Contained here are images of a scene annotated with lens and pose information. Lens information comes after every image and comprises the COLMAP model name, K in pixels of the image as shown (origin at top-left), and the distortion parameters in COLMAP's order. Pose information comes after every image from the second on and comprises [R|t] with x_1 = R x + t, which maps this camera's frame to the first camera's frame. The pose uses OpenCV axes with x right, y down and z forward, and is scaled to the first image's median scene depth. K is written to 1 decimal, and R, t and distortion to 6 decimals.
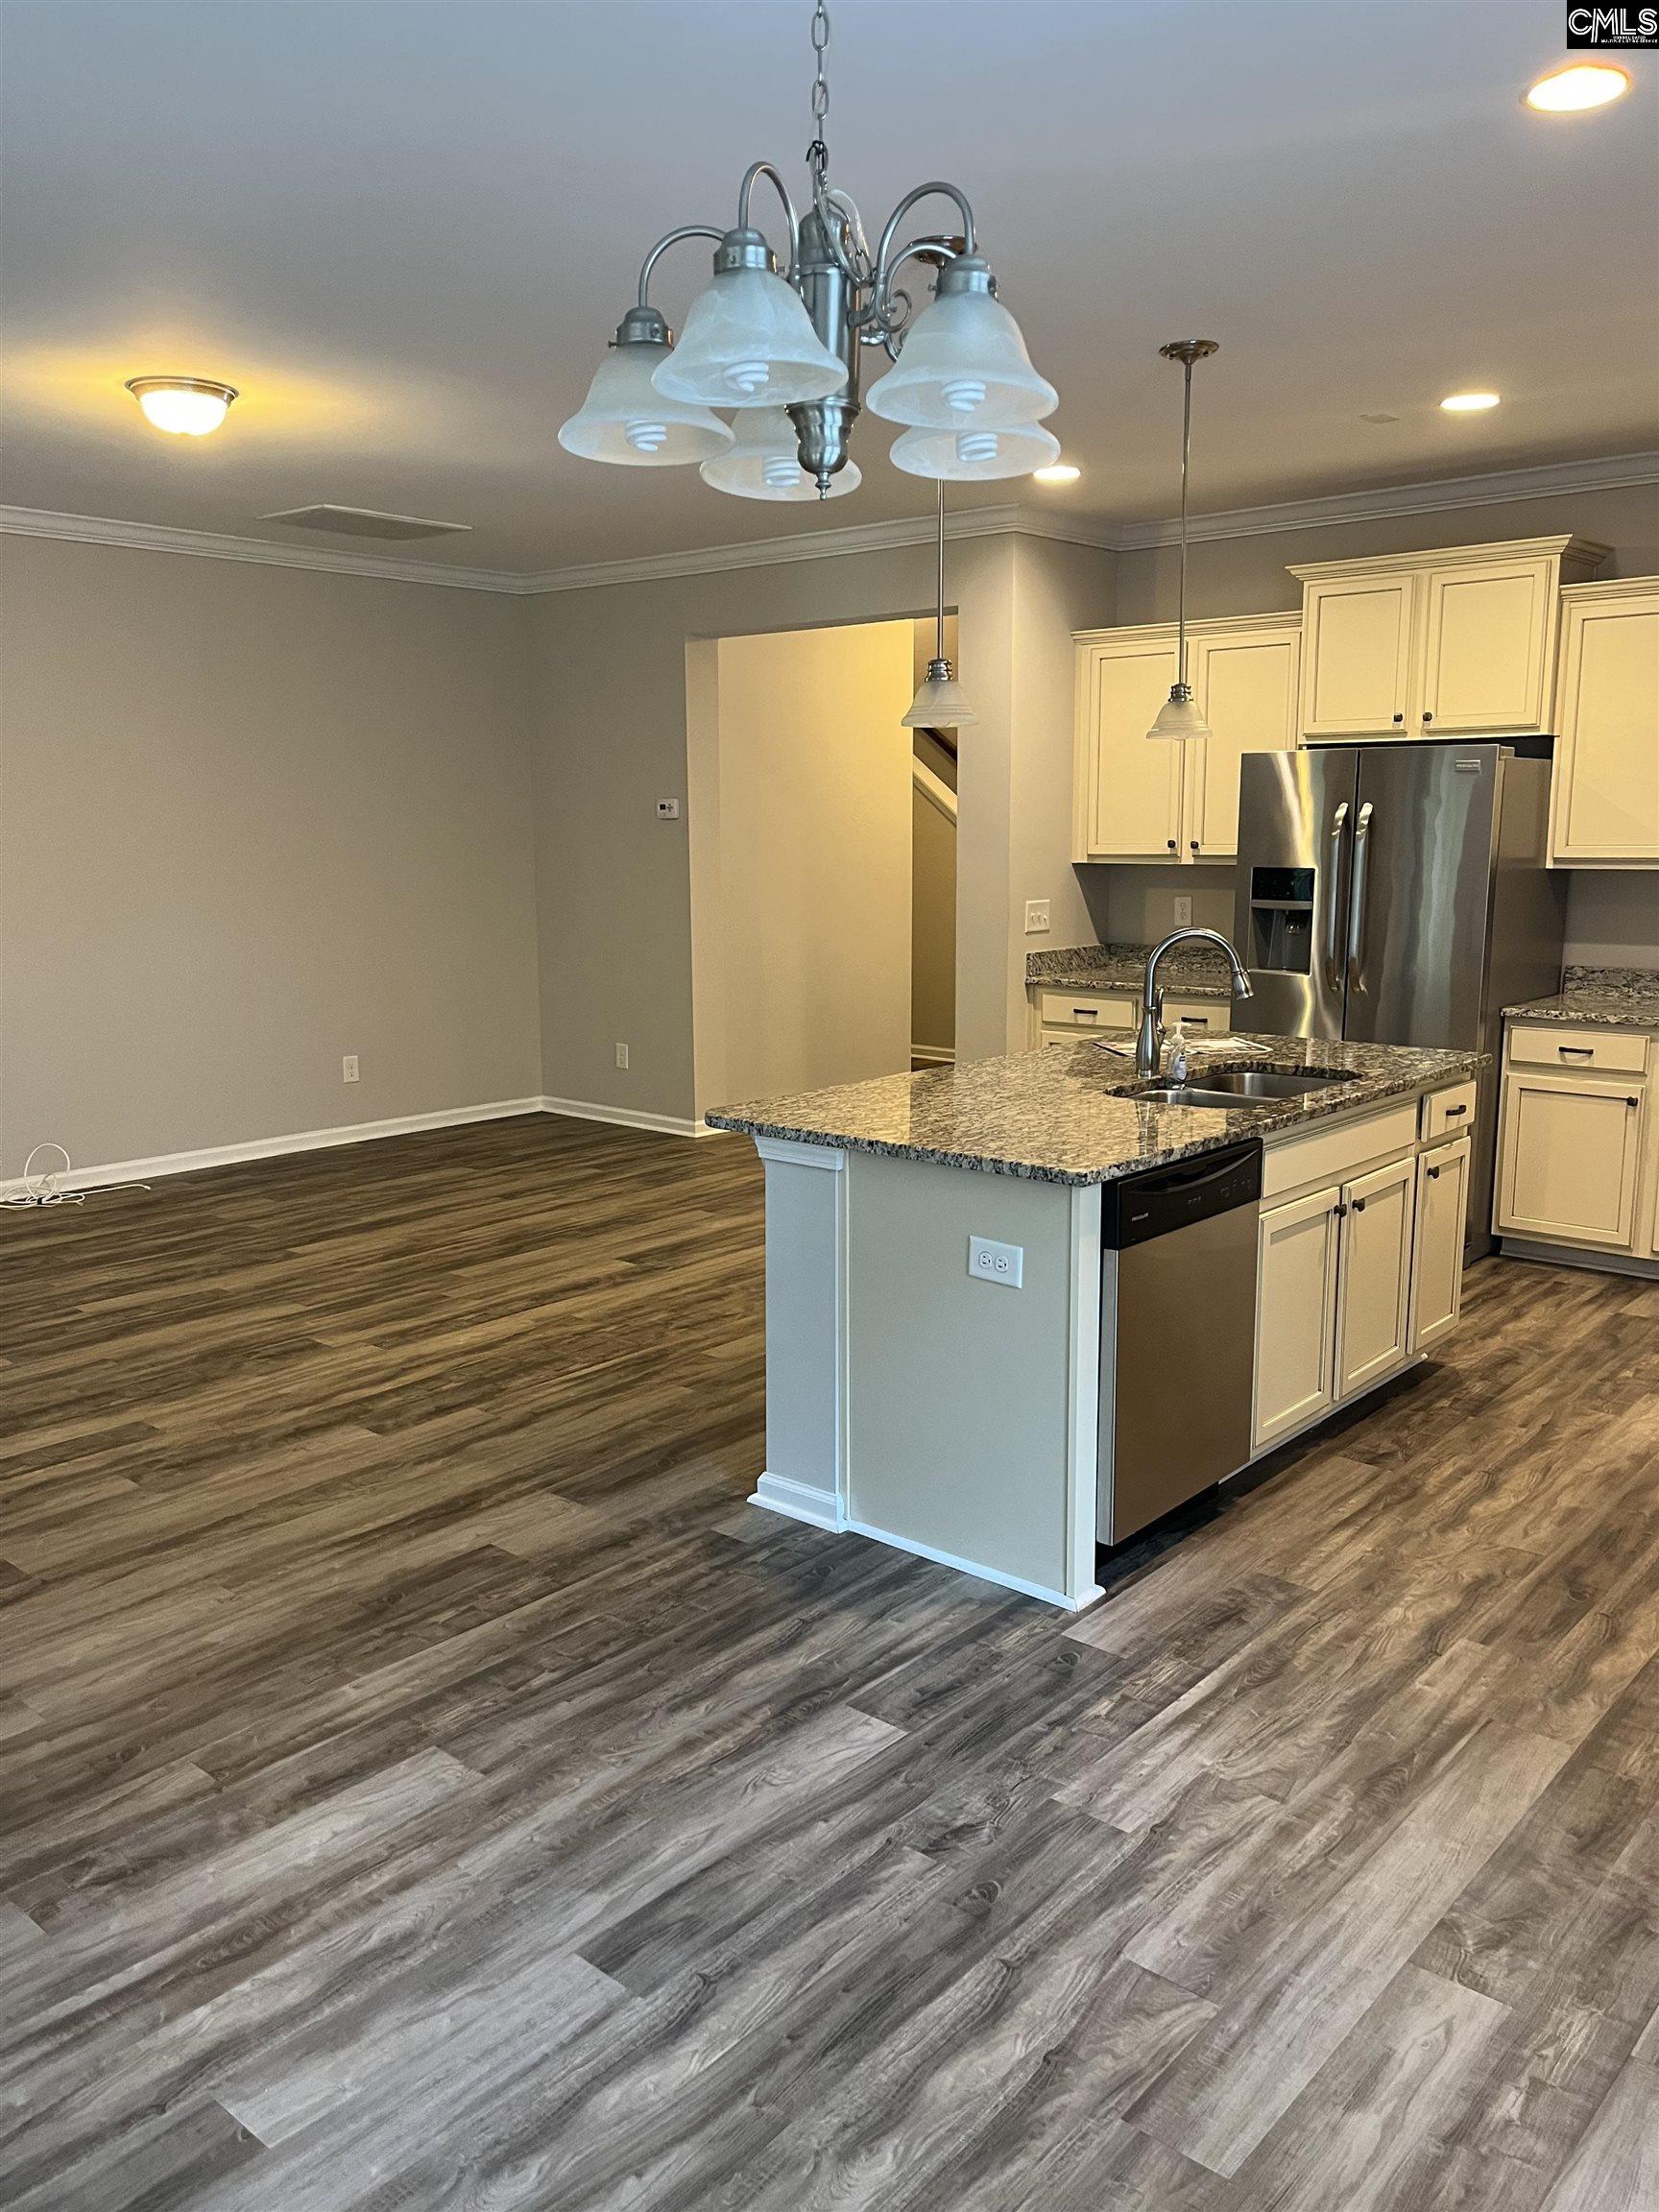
lens RADIAL K [[1689.5, 0, 840.0], [0, 1689.5, 1108.5], [0, 0, 1]] dist [0.052501, -0.071890]
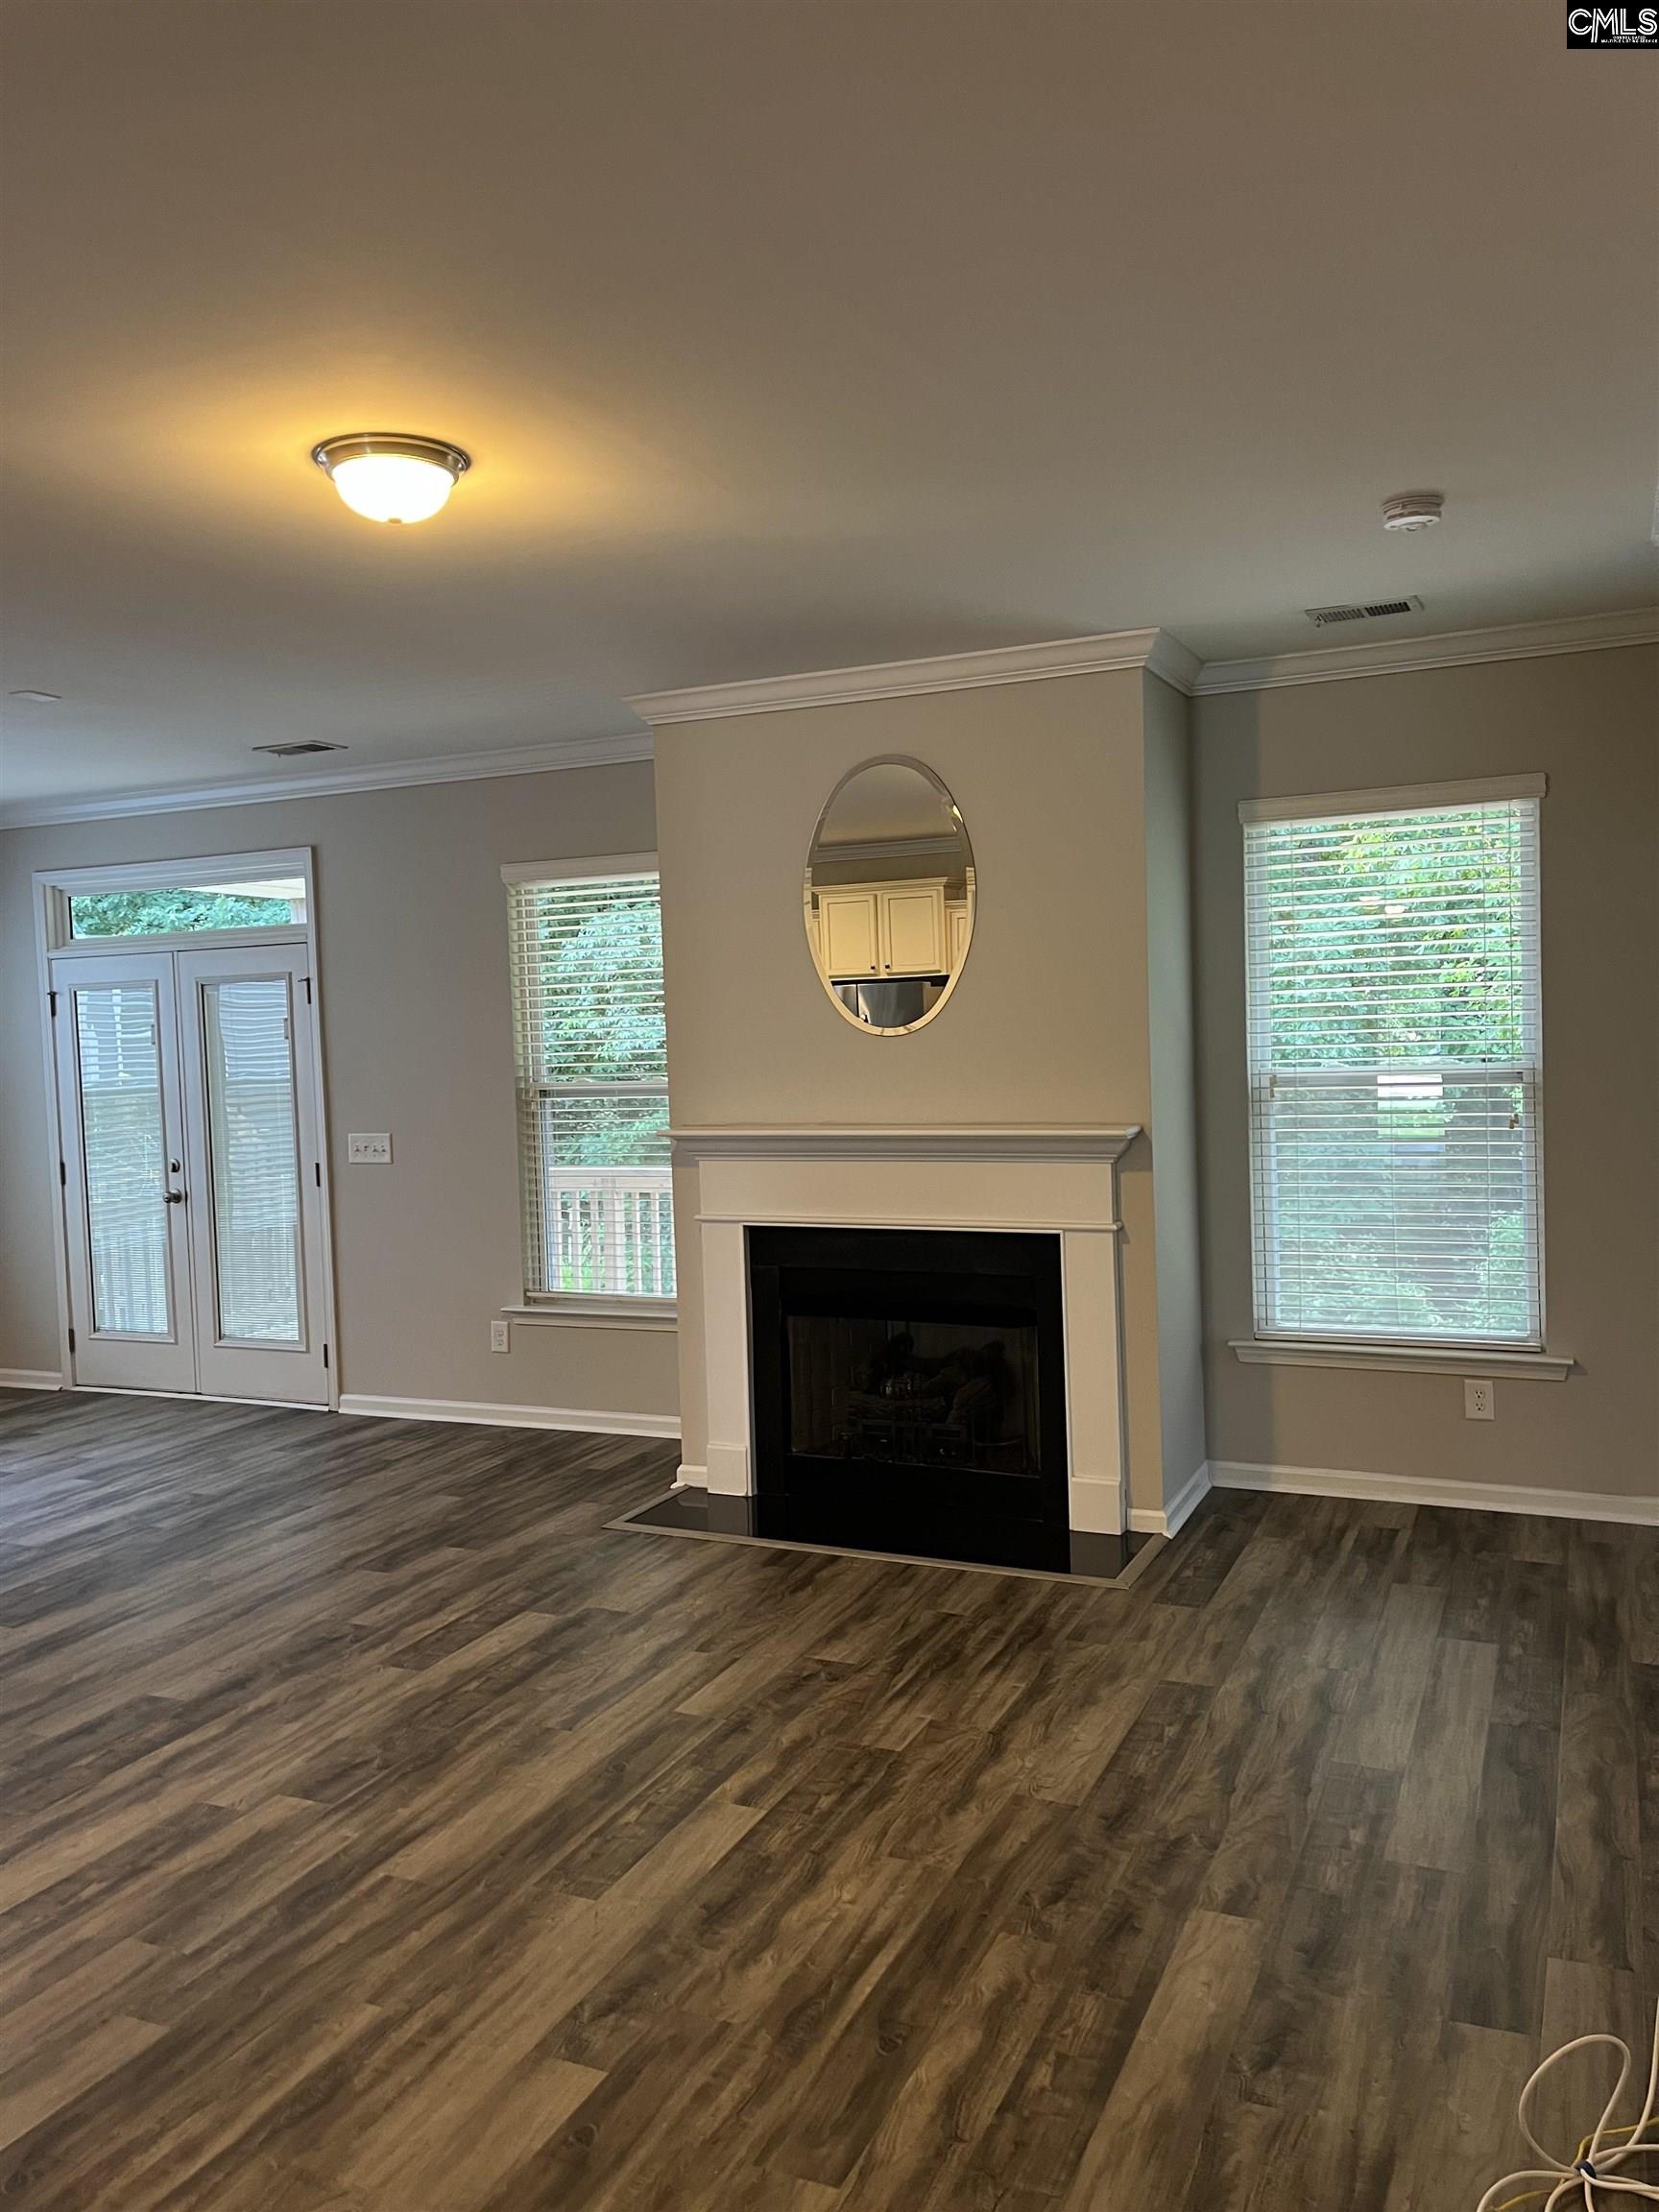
lens RADIAL K [[1666.1, 0, 803.4], [0, 1666.1, 1101.8], [0, 0, 1]] dist [0.078930, -0.107940]
pose [[-0.961734, 0.051412, -0.269117, -0.356567], [-0.006904, 0.977377, 0.211393, -0.317924], [0.273897, 0.205162, -0.939622, 1.781759]]
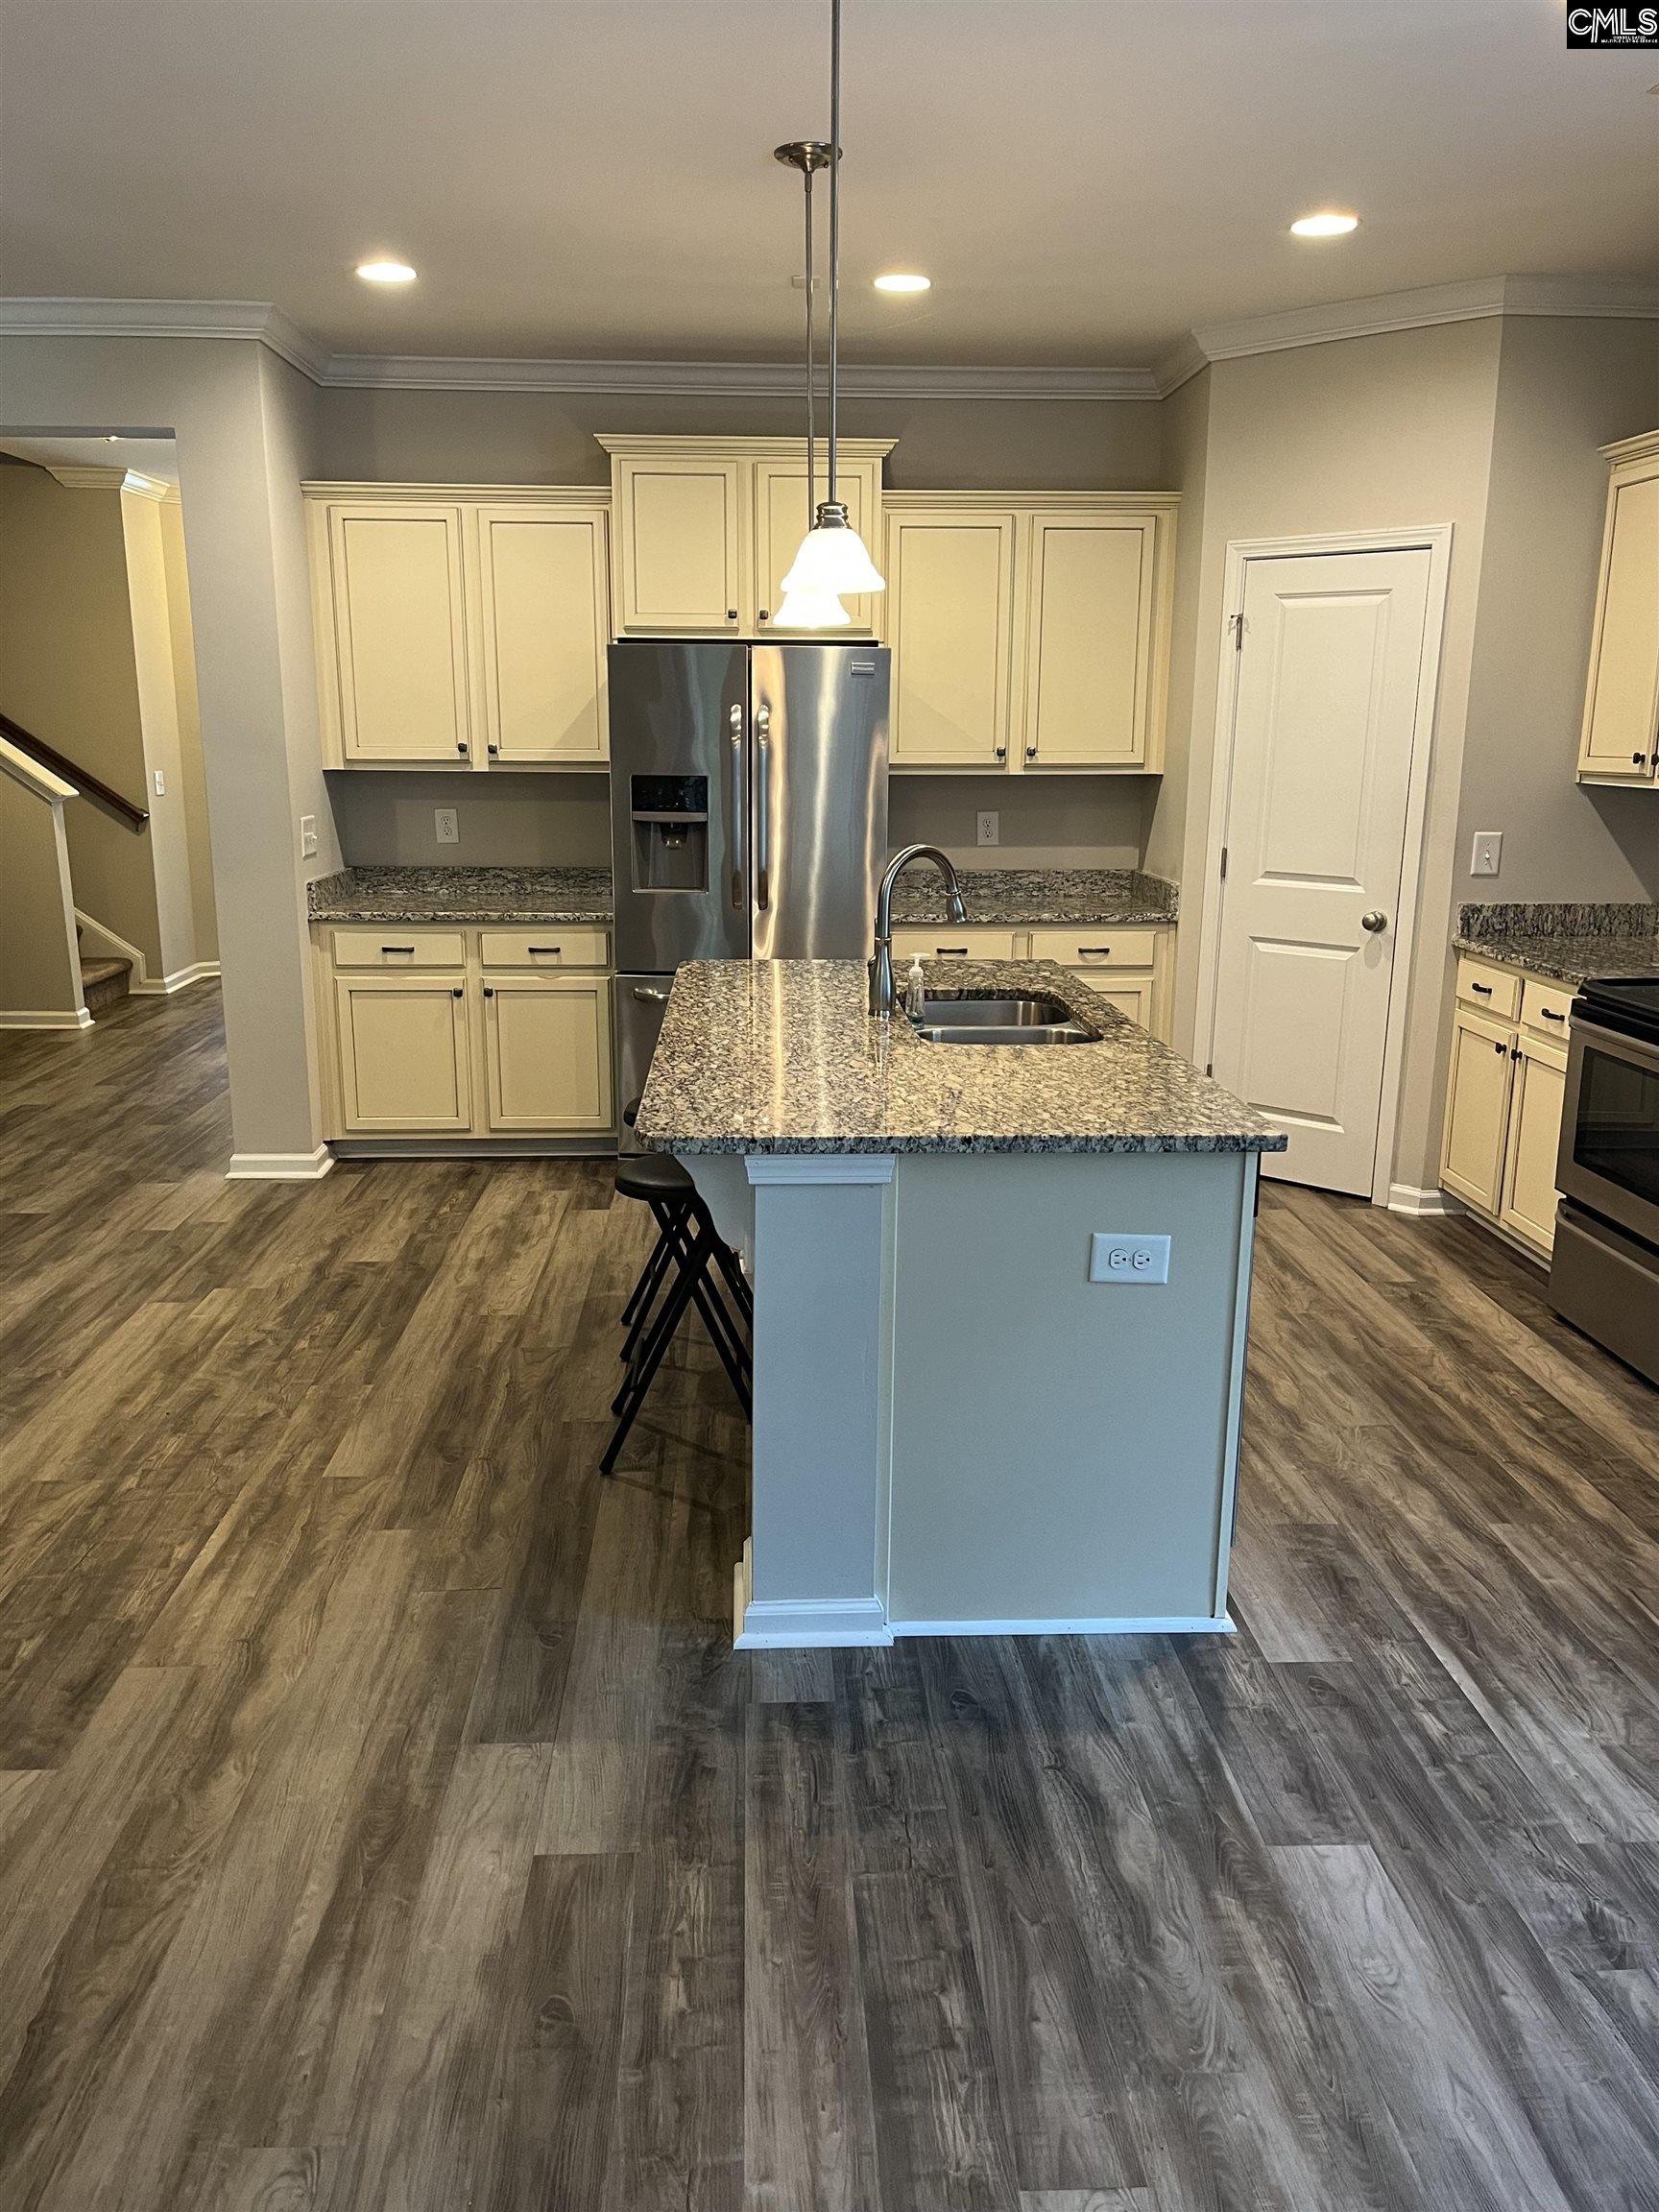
lens RADIAL K [[1687.4, 0, 829.5], [0, 1687.4, 1106.0], [0, 0, 1]] dist [0.031419, -0.004819]
pose [[0.725635, -0.143056, 0.673045, -0.401314], [0.106841, 0.989710, 0.095174, -0.055423], [-0.679735, 0.002847, 0.733453, 0.356357]]
